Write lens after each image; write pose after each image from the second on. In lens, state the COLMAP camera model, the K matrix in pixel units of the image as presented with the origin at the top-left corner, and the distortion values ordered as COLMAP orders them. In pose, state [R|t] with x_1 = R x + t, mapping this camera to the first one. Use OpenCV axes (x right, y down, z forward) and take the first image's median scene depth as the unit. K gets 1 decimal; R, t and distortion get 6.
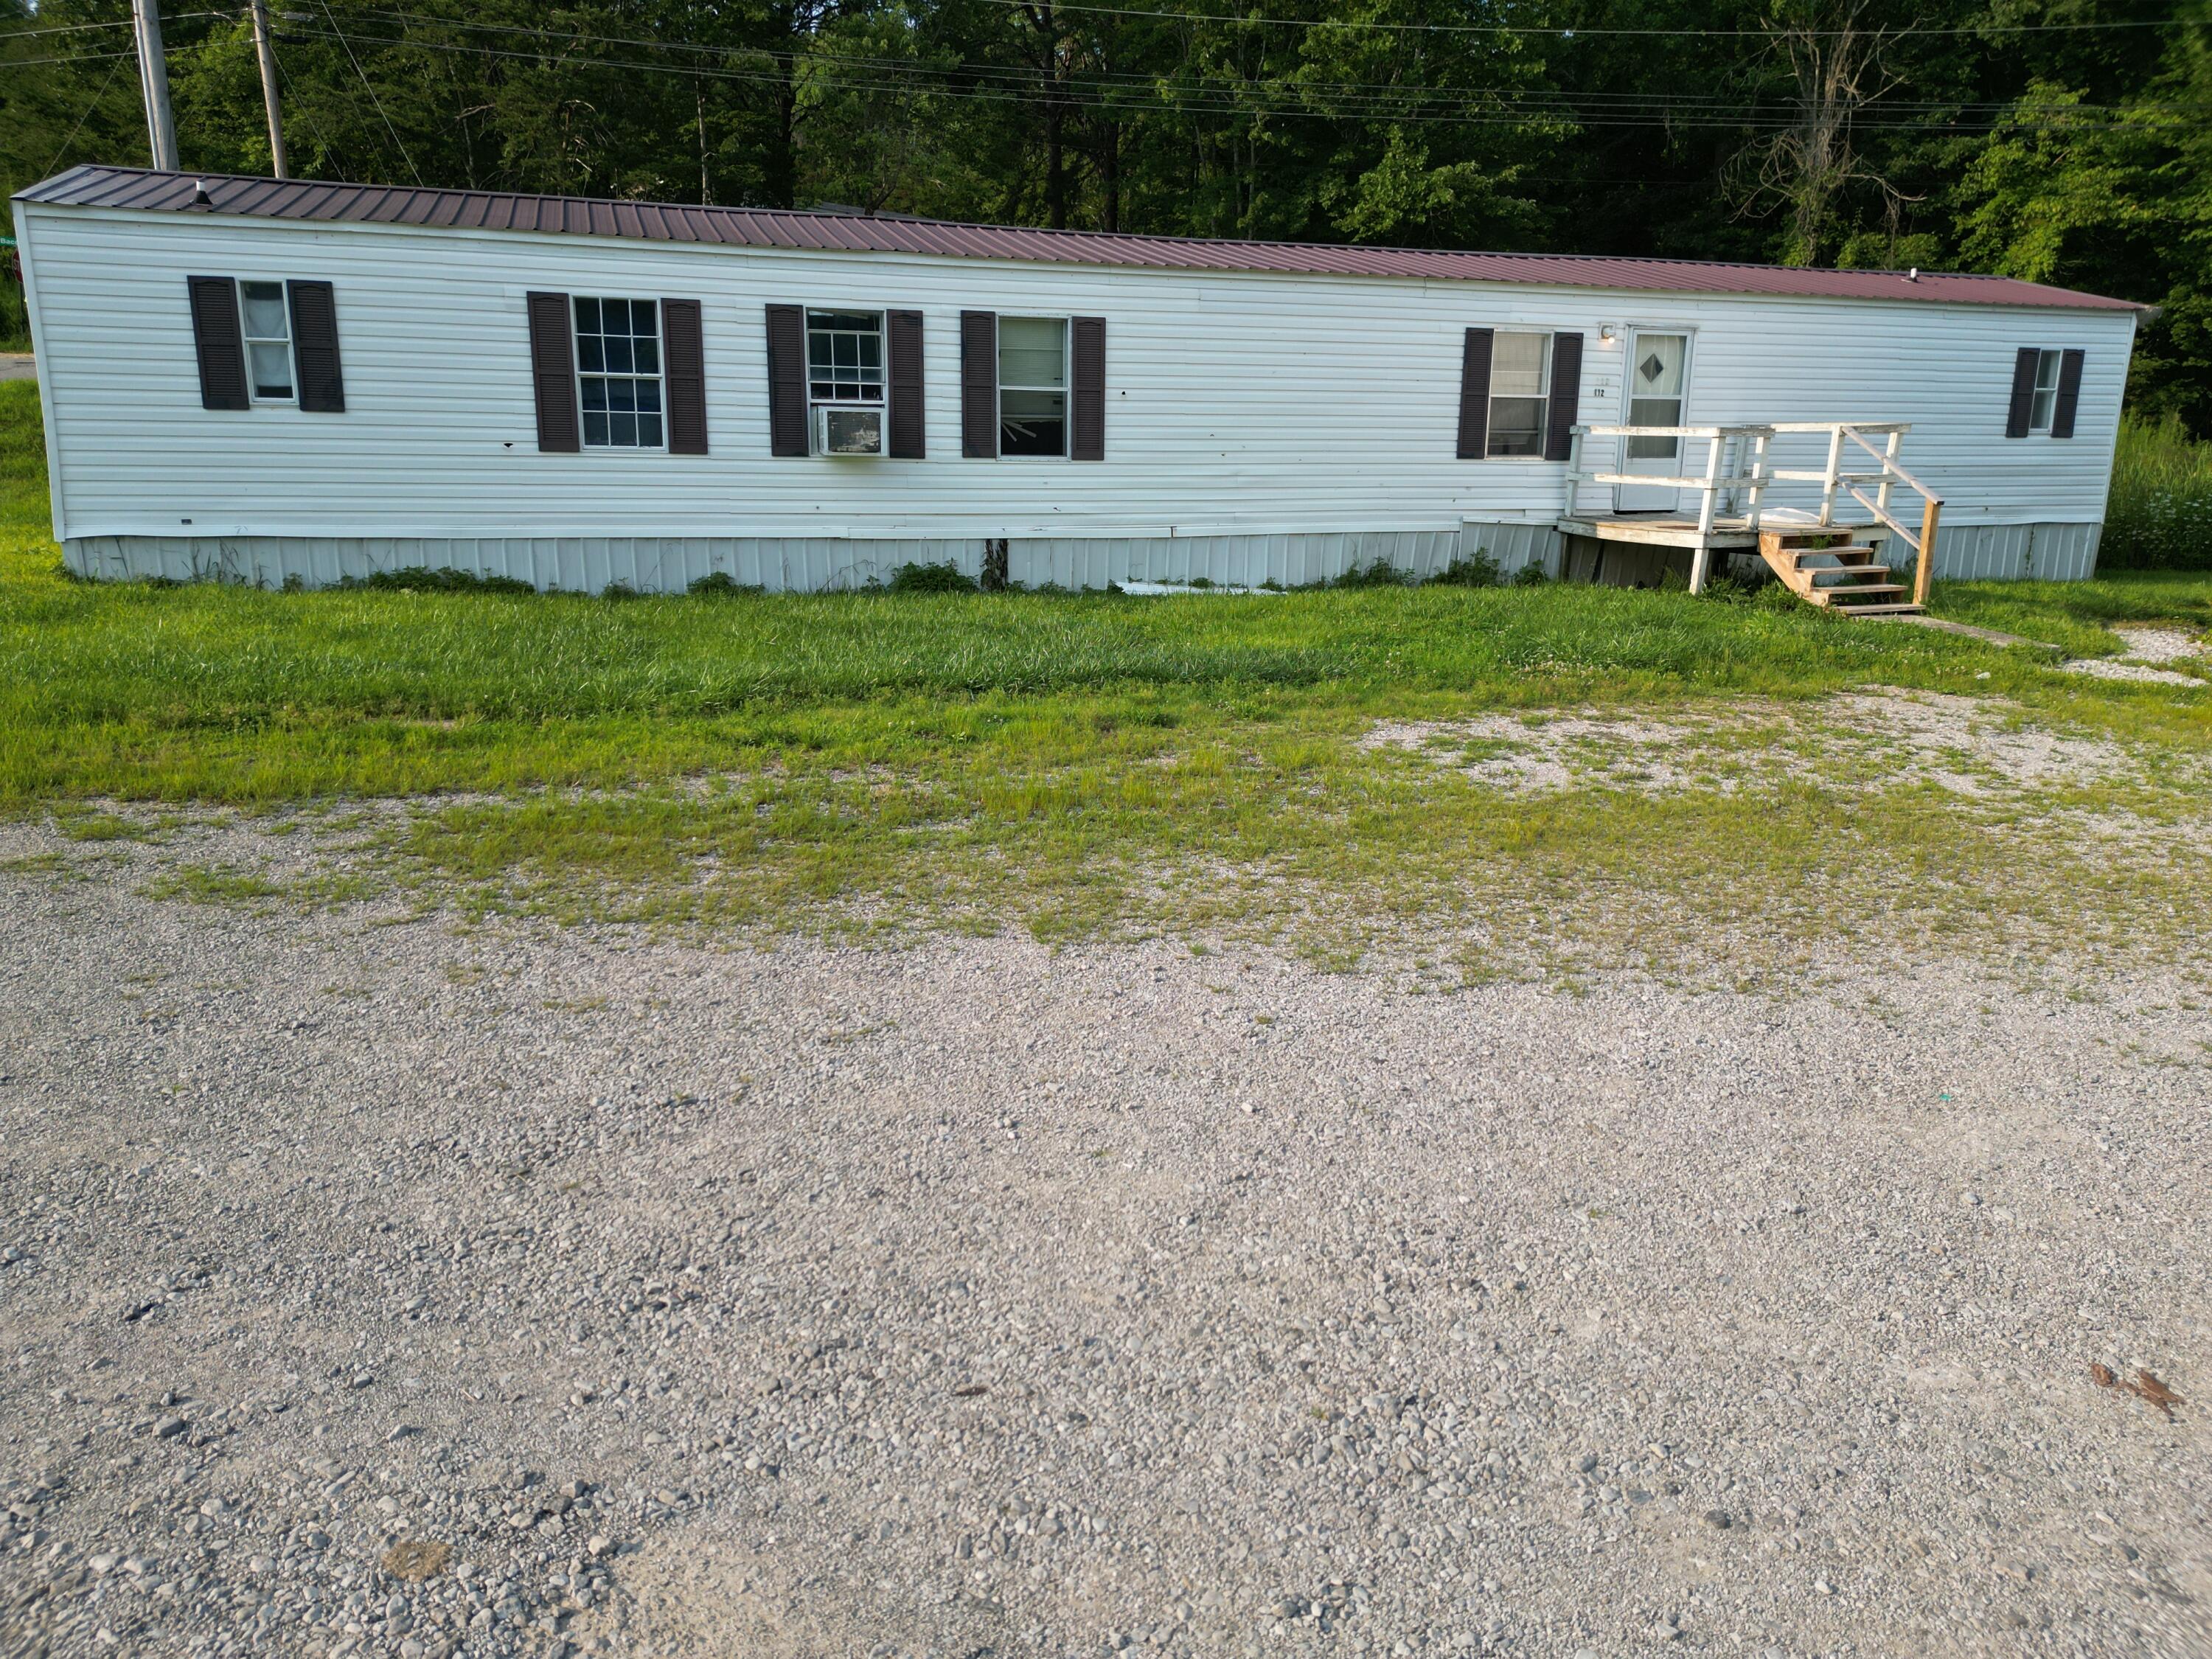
lens RADIAL K [[1540.9, 0, 1106.0], [0, 1540.9, 829.5], [0, 0, 1]] dist [0.080357, -0.073646]
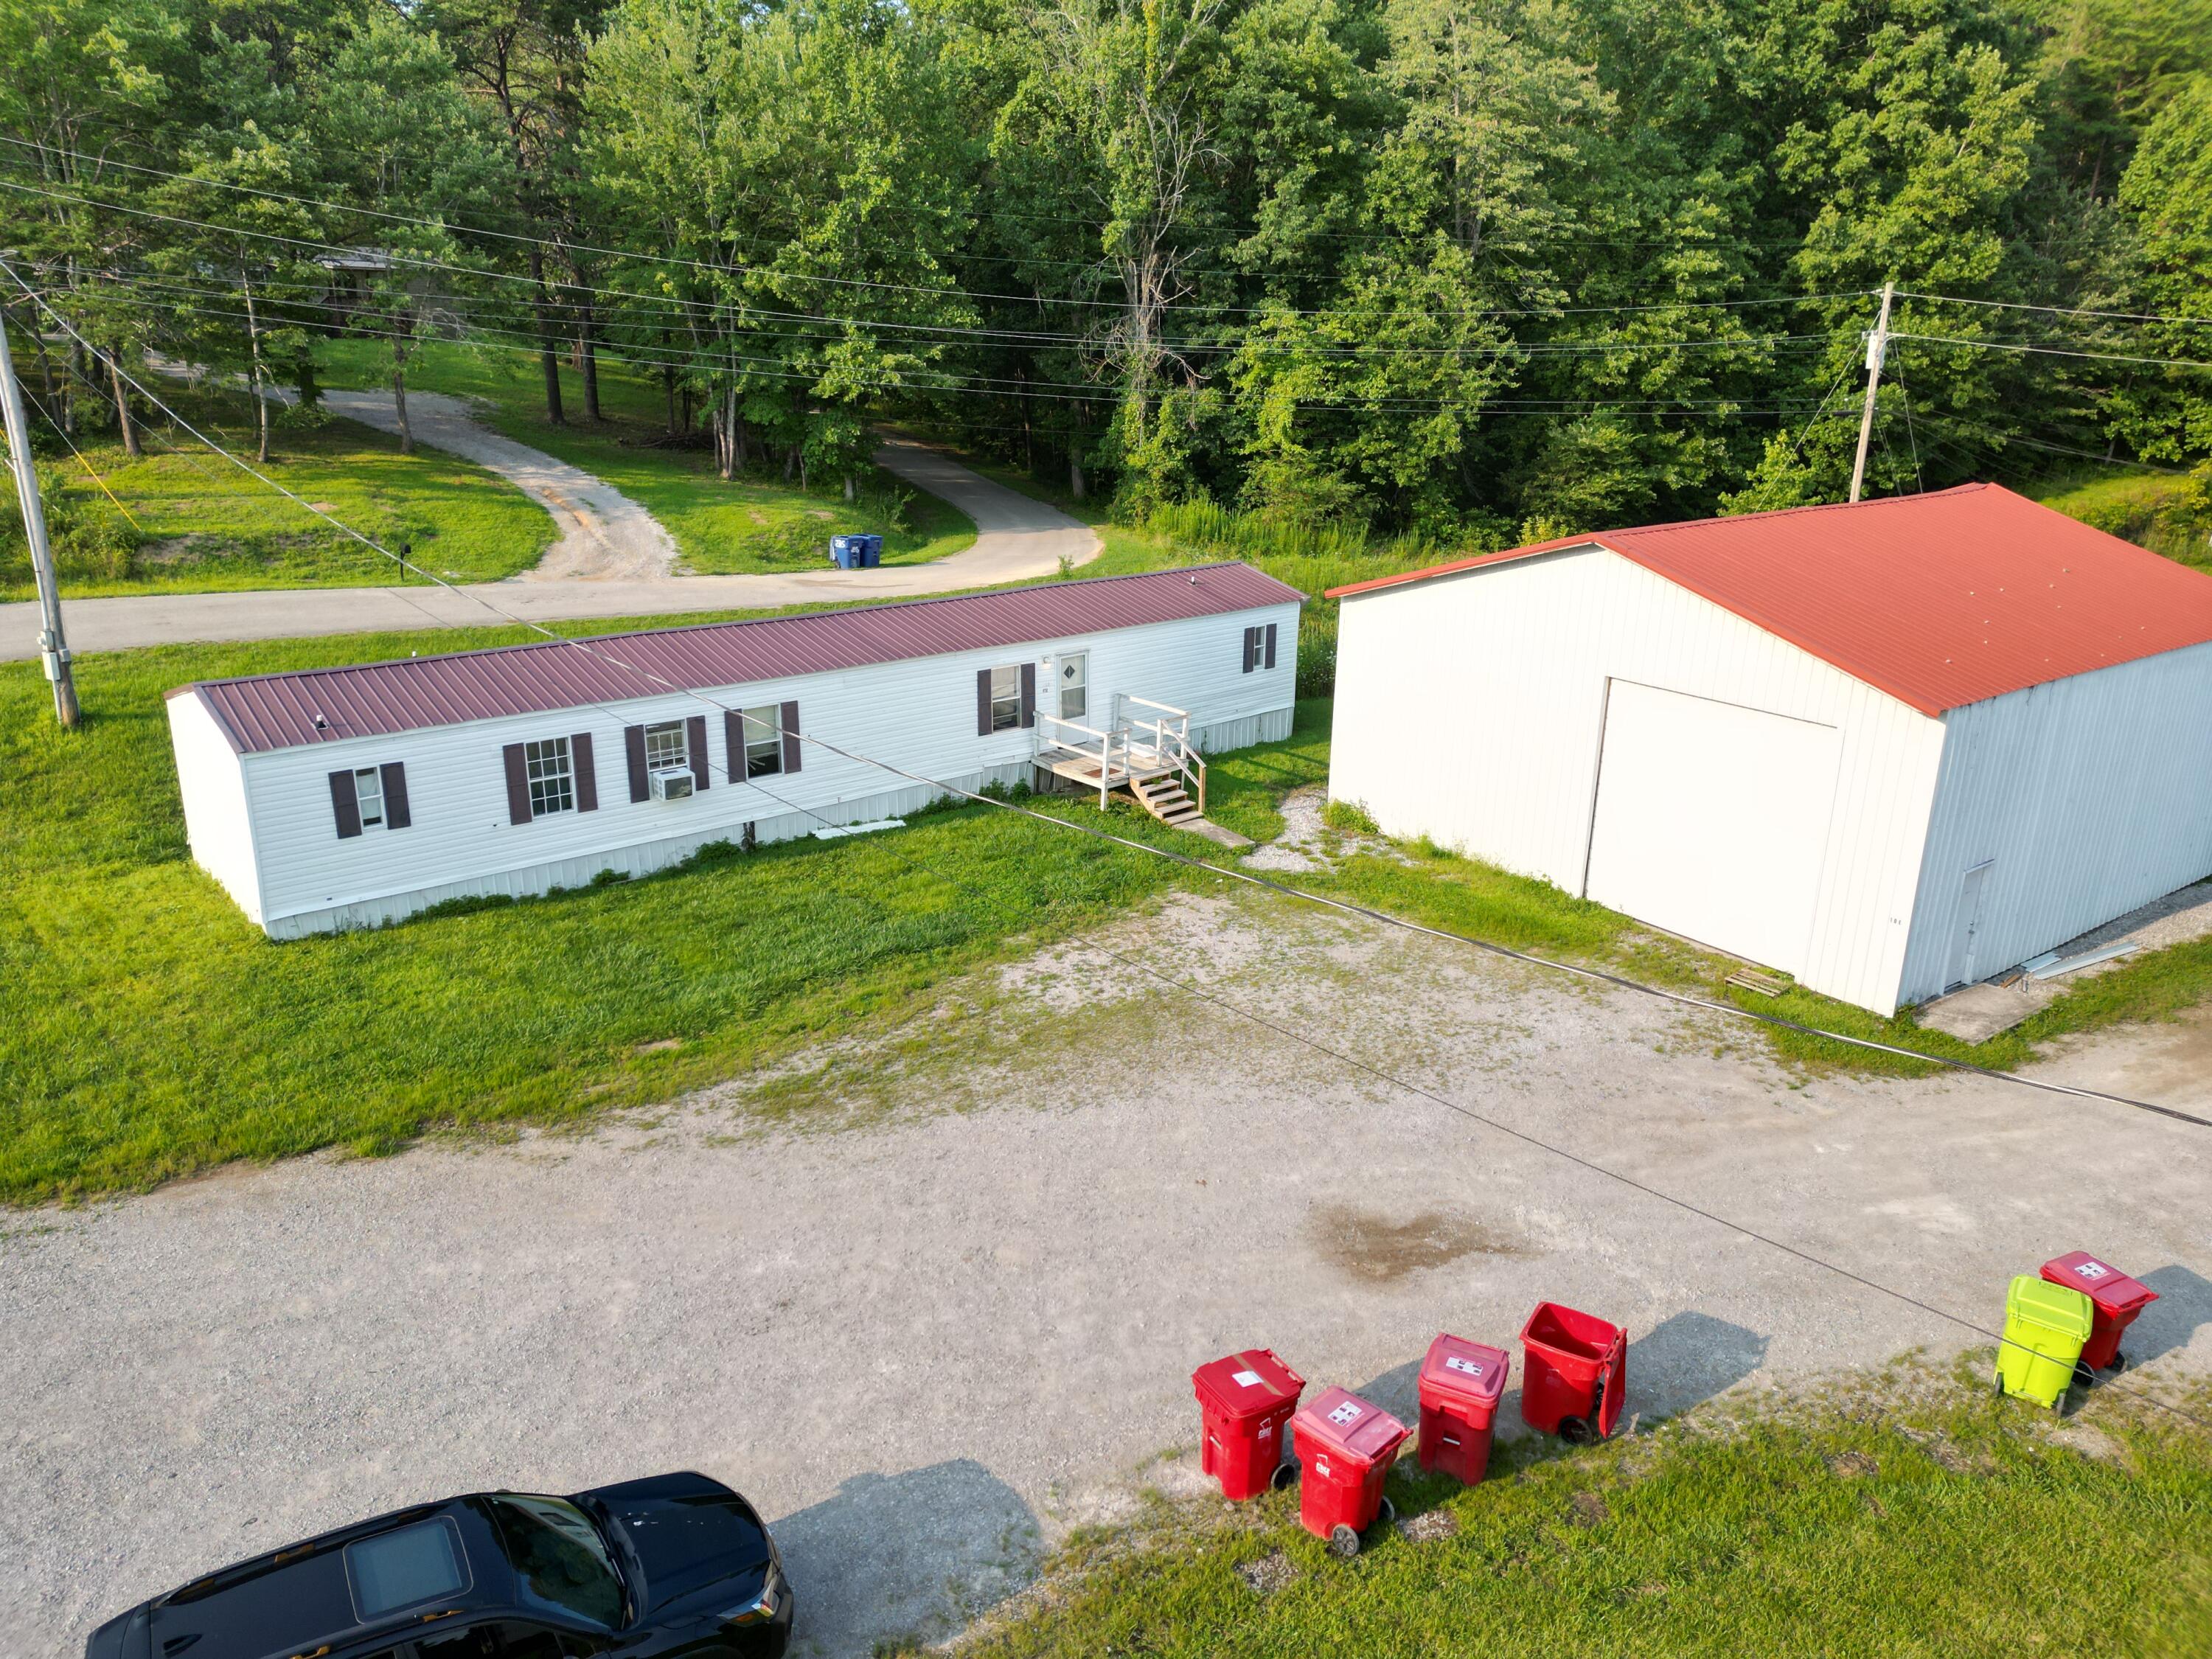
lens RADIAL K [[1550.3, 0, 1114.0], [0, 1550.3, 819.9], [0, 0, 1]] dist [0.080383, -0.078855]
pose [[0.927689, -0.112549, 0.355986, -0.342089], [0.086610, 0.992345, 0.088038, -0.331498], [-0.363169, -0.050840, 0.930335, -0.917540]]
